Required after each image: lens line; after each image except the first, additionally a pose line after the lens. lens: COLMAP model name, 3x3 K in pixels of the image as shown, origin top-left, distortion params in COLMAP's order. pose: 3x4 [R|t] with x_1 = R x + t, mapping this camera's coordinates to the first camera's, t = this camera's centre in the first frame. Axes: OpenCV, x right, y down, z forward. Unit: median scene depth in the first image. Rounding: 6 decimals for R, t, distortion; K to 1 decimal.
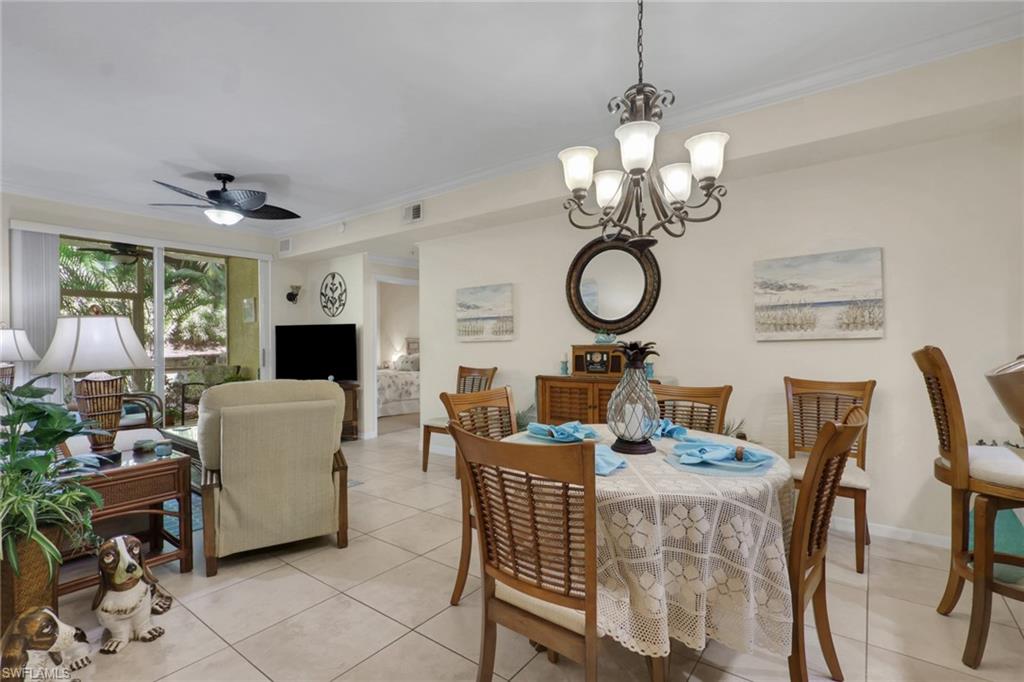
lens RADIAL K [[483.0, 0, 507.6], [0, 483.0, 344.5], [0, 0, 1]] dist [-0.008133, 0.001516]
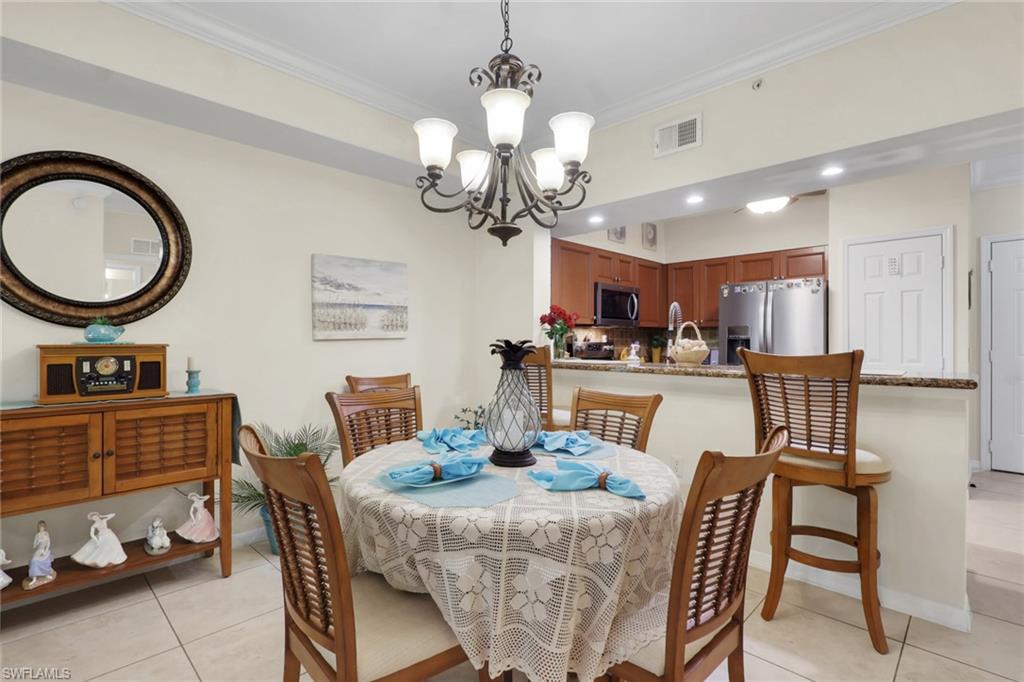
lens RADIAL K [[483.0, 0, 513.4], [0, 483.0, 339.8], [0, 0, 1]] dist [-0.008133, 0.001516]
pose [[0.120078, 0.009057, 0.992723, -0.243997], [0.003066, 0.999950, -0.009494, 0.001687], [-0.992760, 0.004184, 0.120044, 0.347283]]
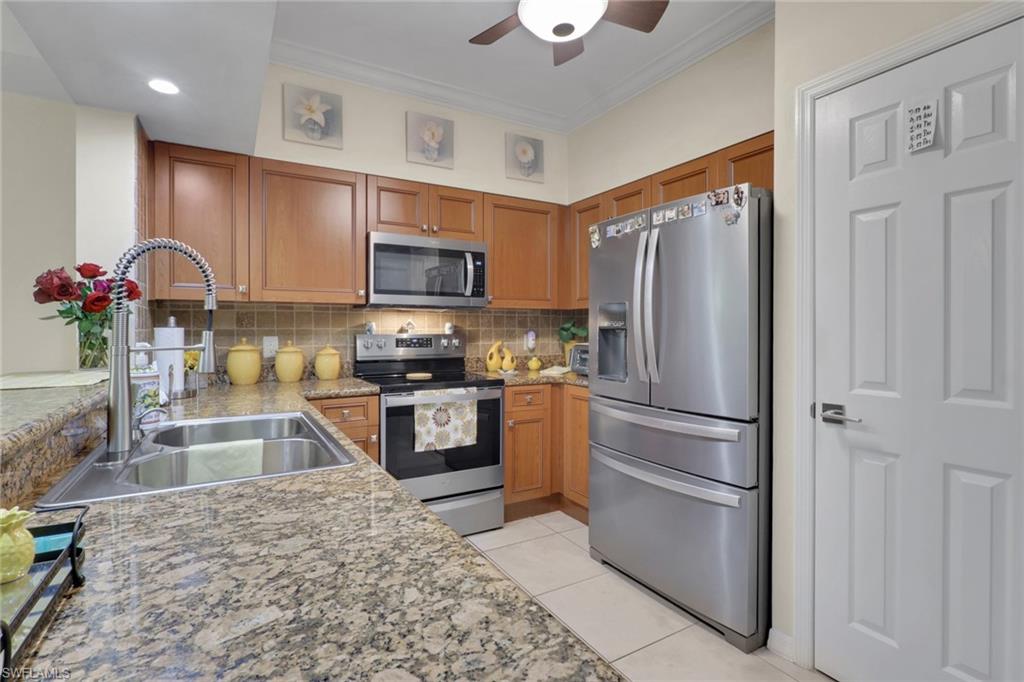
lens RADIAL K [[483.0, 0, 507.9], [0, 483.0, 333.9], [0, 0, 1]] dist [-0.008133, 0.001516]
pose [[0.375706, -0.001404, 0.926738, 0.271633], [0.001584, 0.999998, 0.000873, -0.002974], [-0.926737, 0.001140, 0.375708, -0.069061]]
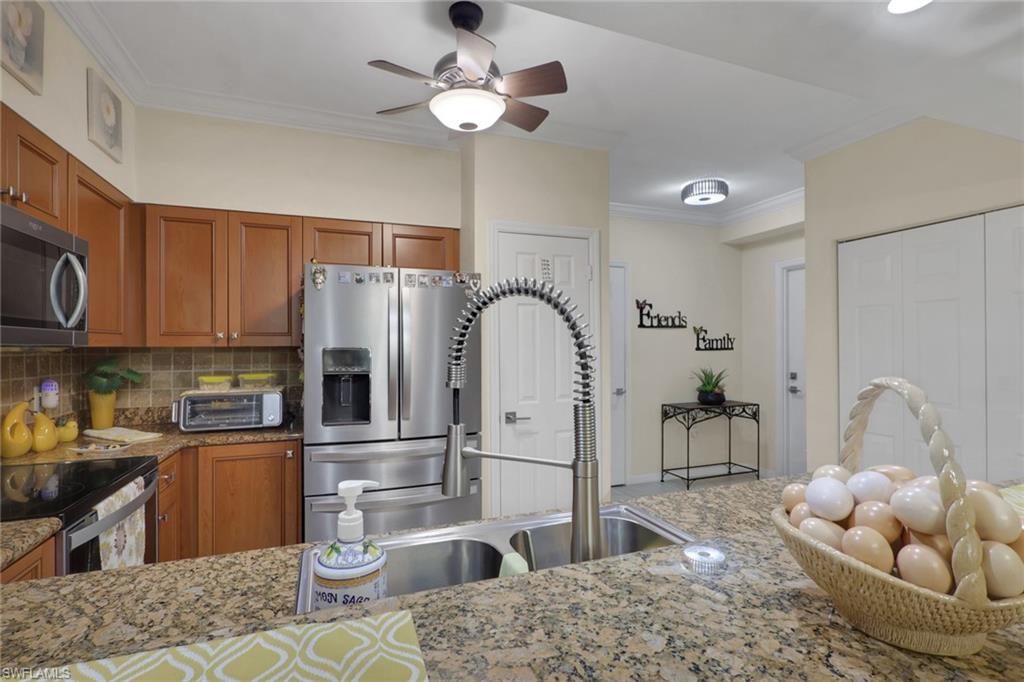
lens RADIAL K [[483.0, 0, 504.2], [0, 483.0, 344.1], [0, 0, 1]] dist [-0.008133, 0.001516]
pose [[-0.853305, 0.016186, 0.521161, 0.369028], [0.015579, 0.999863, -0.005547, -0.033152], [-0.521179, 0.003386, -0.853440, 0.354356]]
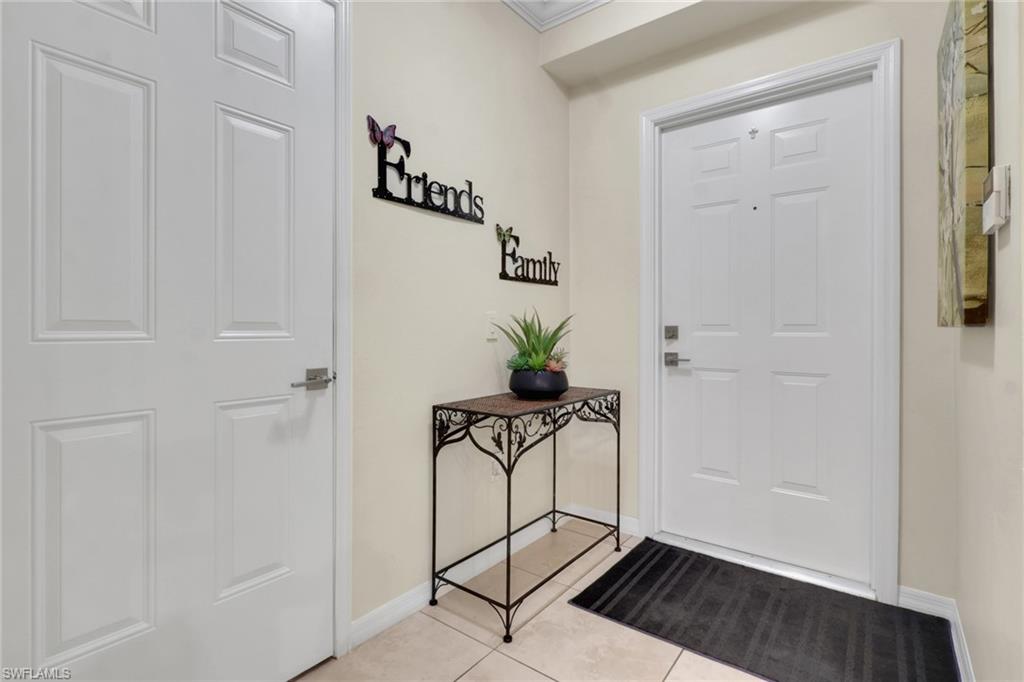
lens RADIAL K [[483.0, 0, 499.7], [0, 483.0, 329.3], [0, 0, 1]] dist [-0.008133, 0.001516]
pose [[-0.999901, 0.012609, 0.006294, 0.552067], [0.012617, 0.999919, 0.001345, 0.028154], [-0.006276, 0.001424, -0.999979, -0.265536]]
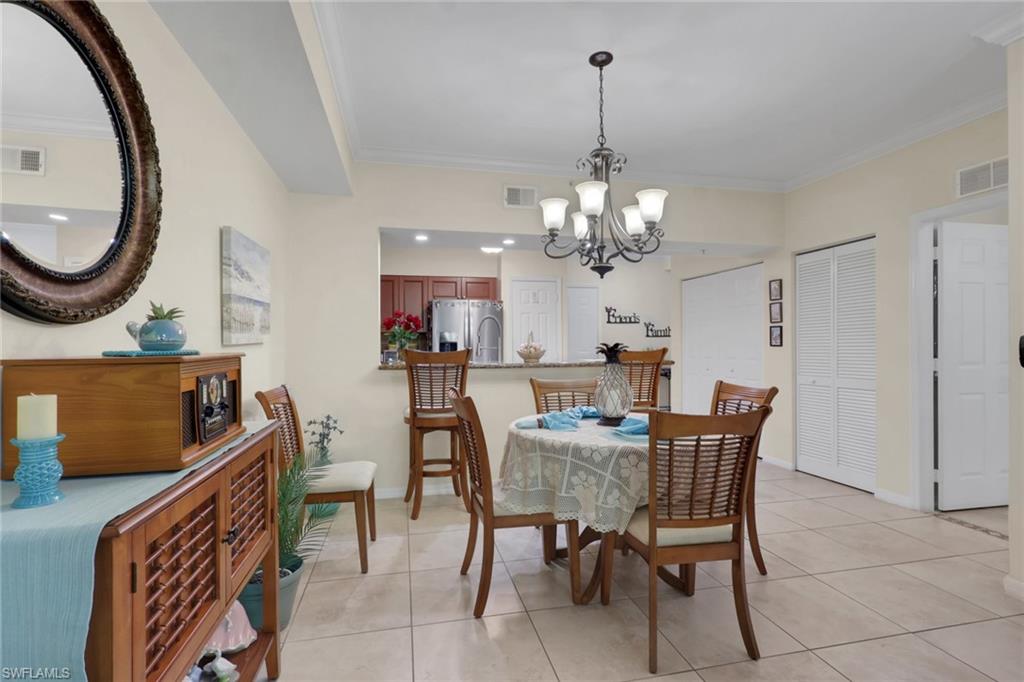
lens RADIAL K [[483.0, 0, 494.7], [0, 483.0, 341.6], [0, 0, 1]] dist [-0.008133, 0.001516]
pose [[-0.757499, 0.014628, 0.652673, -0.137070], [0.015175, 0.999873, -0.004797, -0.003025], [-0.652660, 0.006270, -0.757625, 0.880069]]
